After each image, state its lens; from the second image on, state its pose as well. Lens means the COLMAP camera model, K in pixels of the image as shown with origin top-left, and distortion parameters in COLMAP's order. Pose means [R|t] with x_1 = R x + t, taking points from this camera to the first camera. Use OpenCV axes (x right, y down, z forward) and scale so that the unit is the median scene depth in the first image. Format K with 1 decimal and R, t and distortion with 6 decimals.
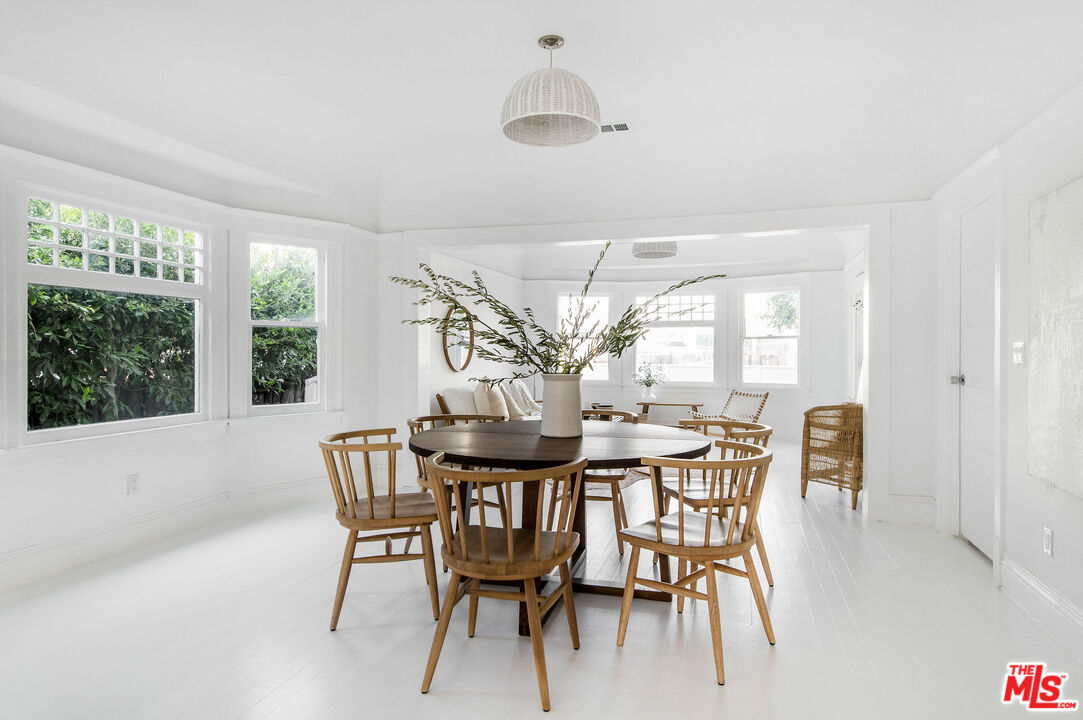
lens RADIAL K [[667.9, 0, 541.5], [0, 667.9, 360.0], [0, 0, 1]] dist [0.042105, 0.000322]
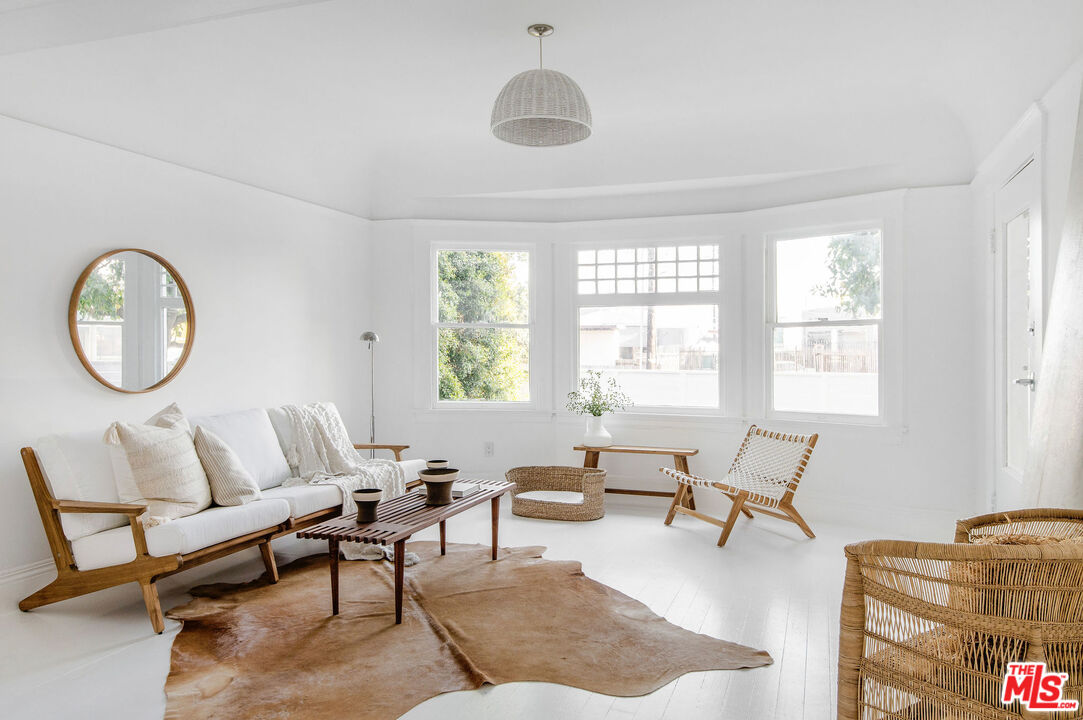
lens RADIAL K [[857.8, 0, 502.7], [0, 857.8, 347.5], [0, 0, 1]] dist [0.040164, 0.004635]
pose [[0.997168, 0.000705, -0.075209, 0.264849], [-0.001917, 0.999869, -0.016047, -0.007950], [0.075187, 0.016146, 0.997039, 0.592792]]
